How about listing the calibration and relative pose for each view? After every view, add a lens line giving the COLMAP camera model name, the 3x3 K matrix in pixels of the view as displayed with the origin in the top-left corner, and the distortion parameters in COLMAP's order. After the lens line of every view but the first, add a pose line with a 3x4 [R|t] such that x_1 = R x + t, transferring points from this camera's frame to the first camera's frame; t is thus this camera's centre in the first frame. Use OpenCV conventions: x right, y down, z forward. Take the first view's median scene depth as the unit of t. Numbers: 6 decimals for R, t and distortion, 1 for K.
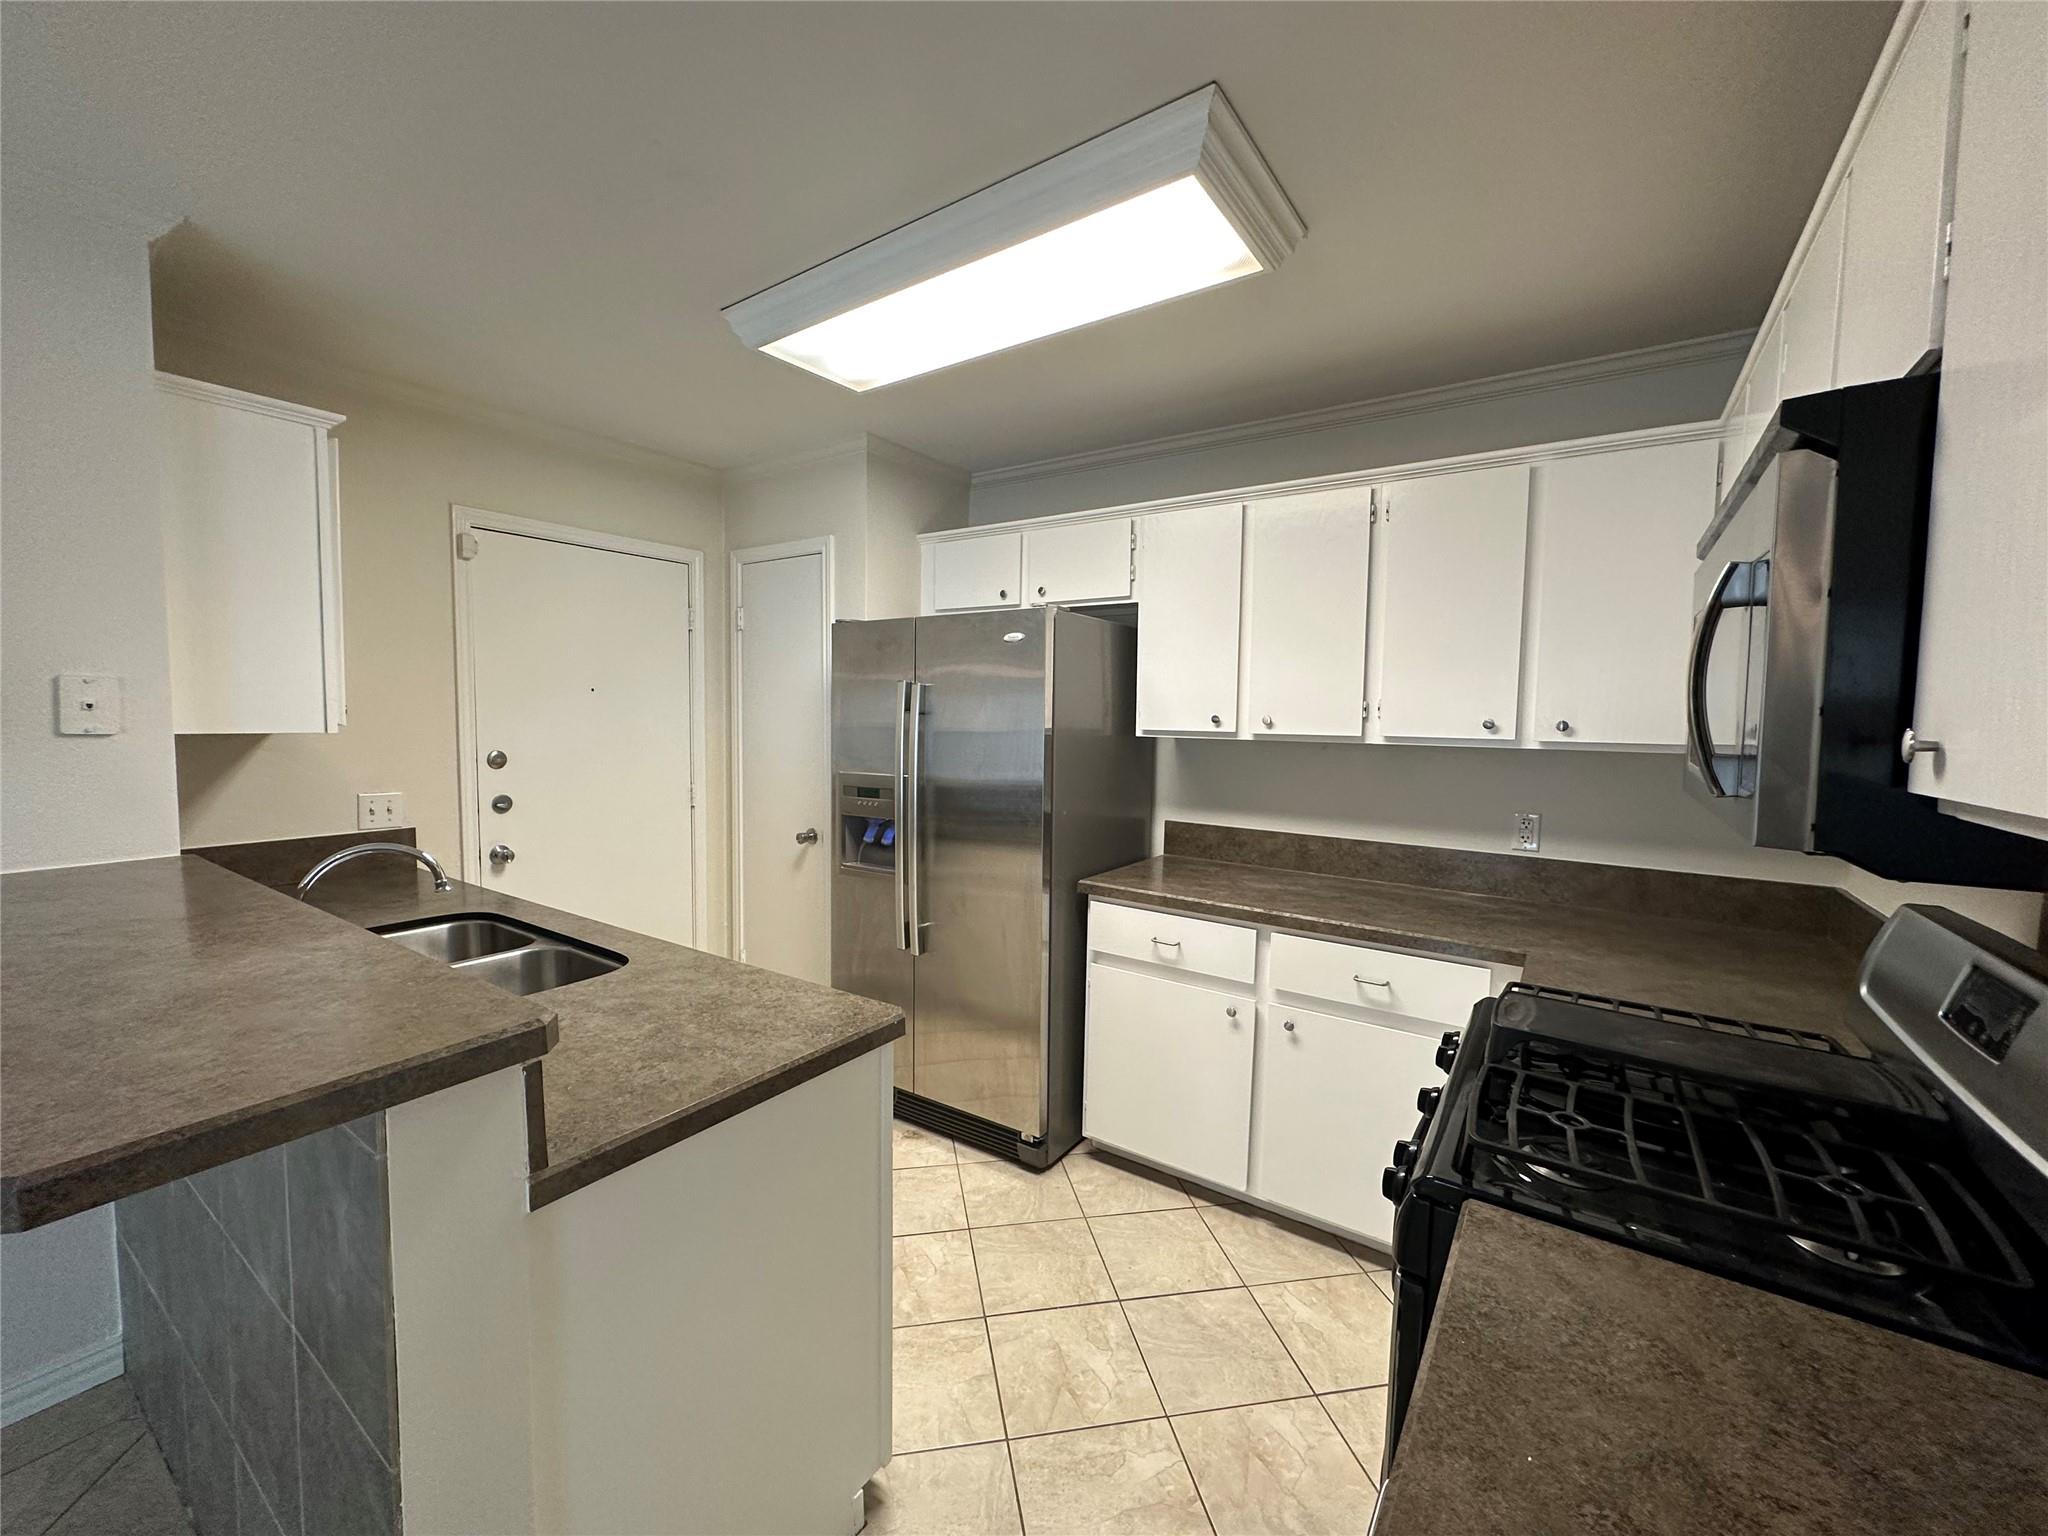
lens RADIAL K [[821.8, 0, 1020.2], [0, 821.8, 765.8], [0, 0, 1]] dist [-0.001534, 0.000347]
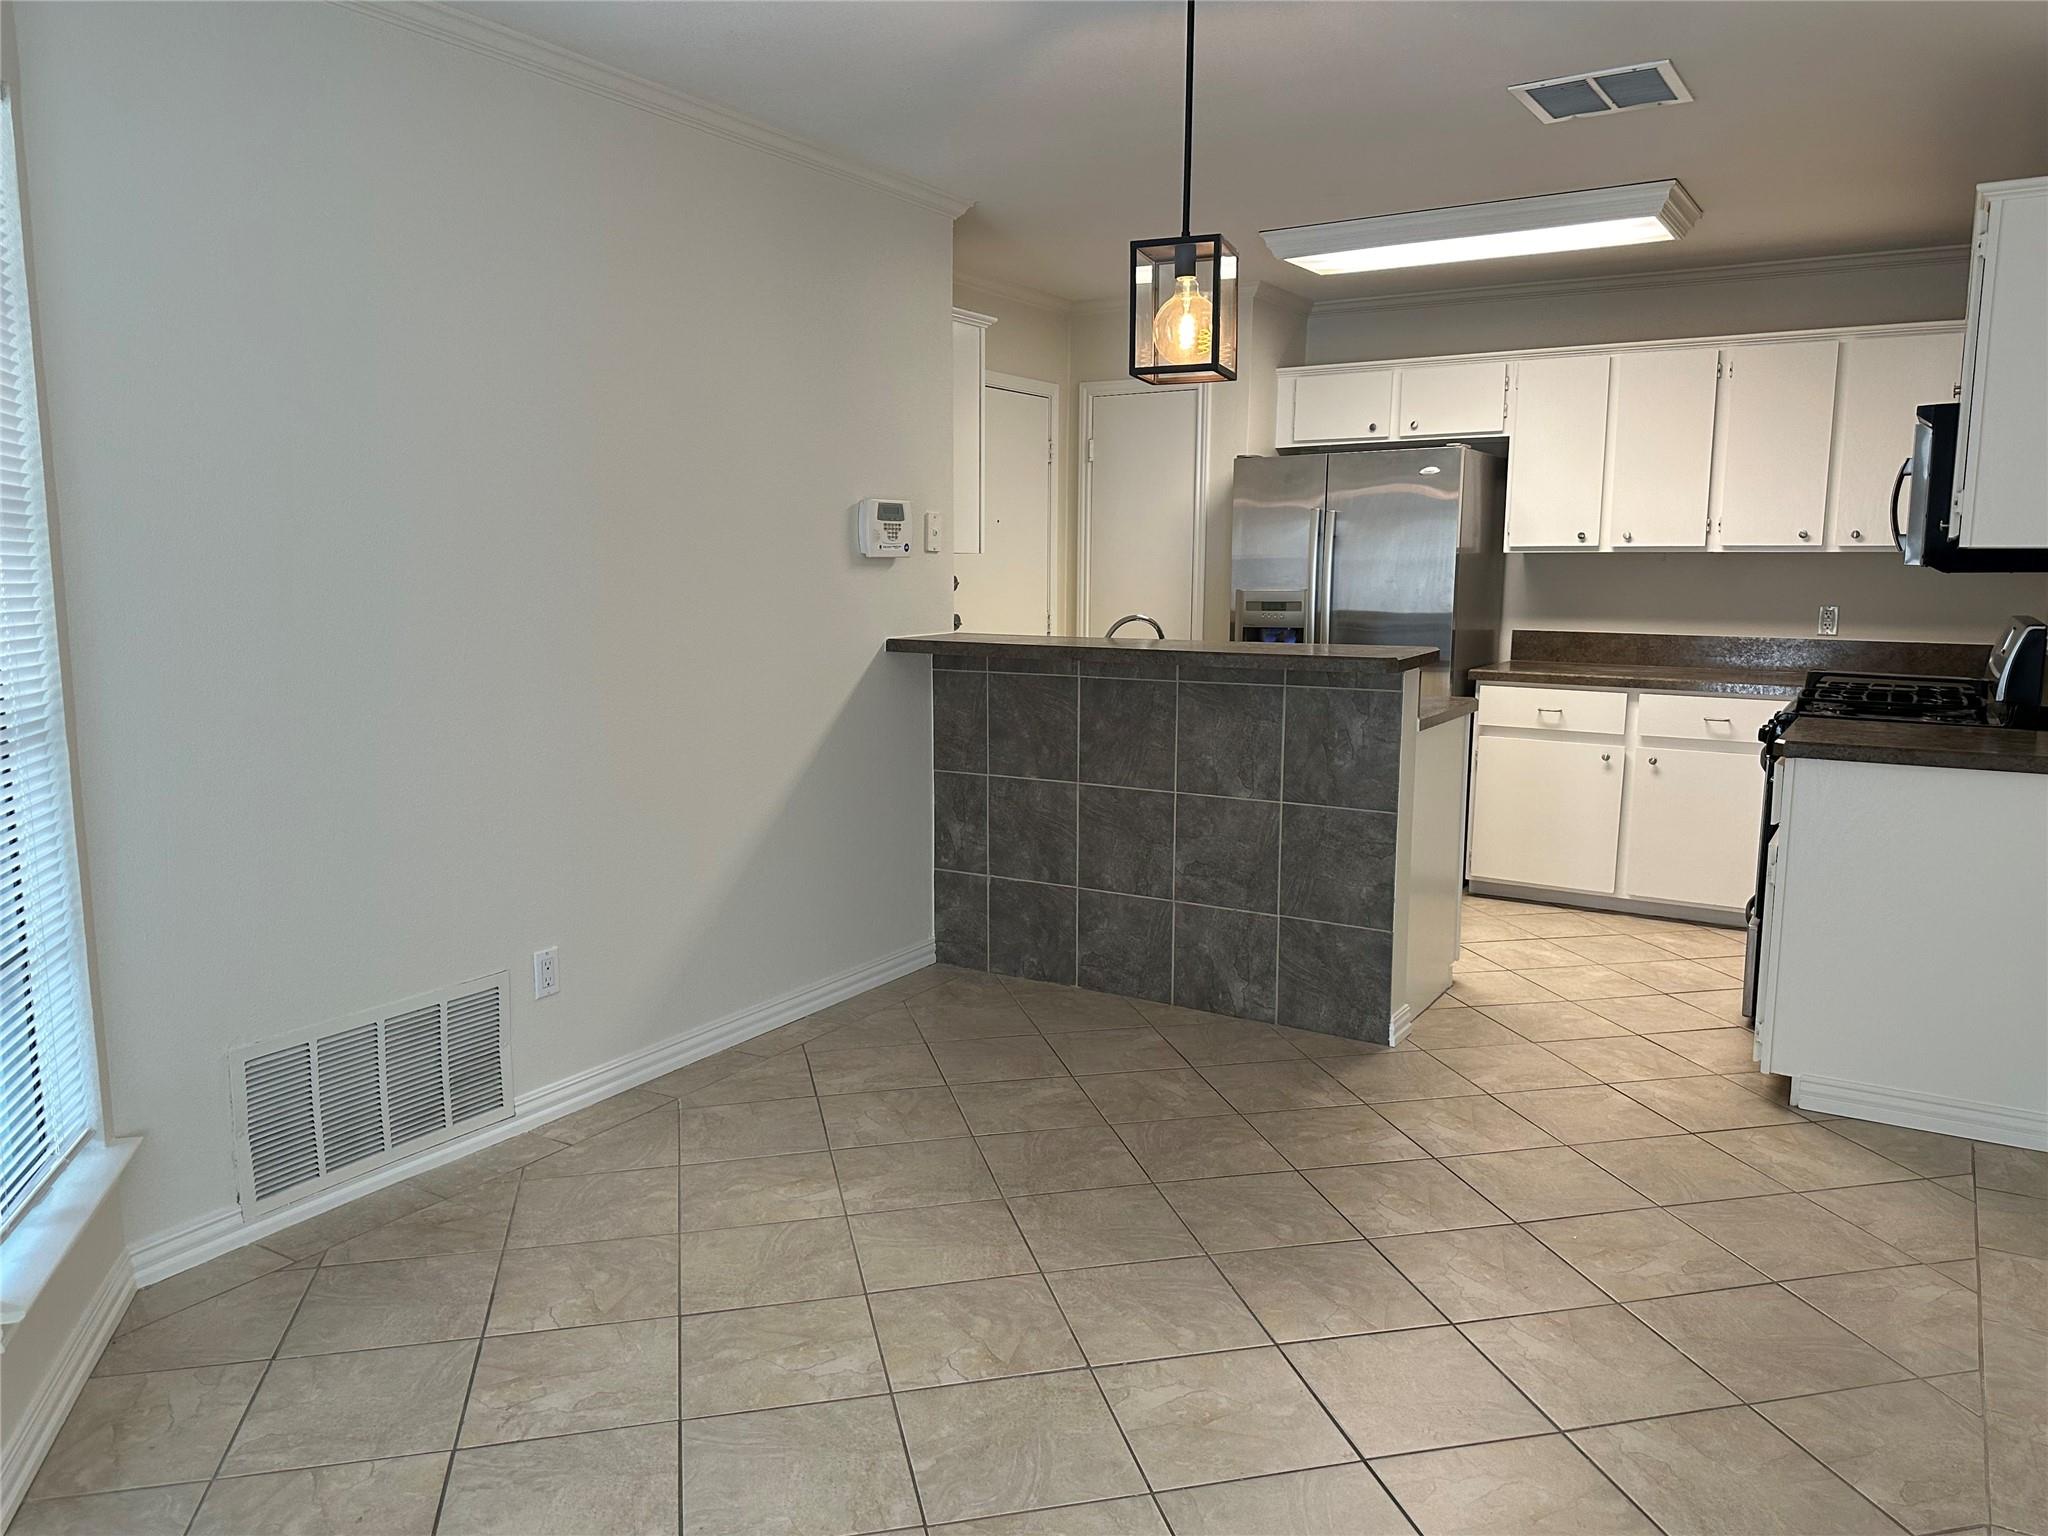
lens RADIAL K [[1444.3, 0, 1024.0], [0, 1444.3, 768.0], [0, 0, 1]] dist [0.162141, -0.313642]
pose [[0.998726, -0.018749, 0.046858, -0.800652], [0.014997, 0.996748, 0.079177, 0.116659], [-0.048190, -0.078374, 0.995759, -1.331522]]
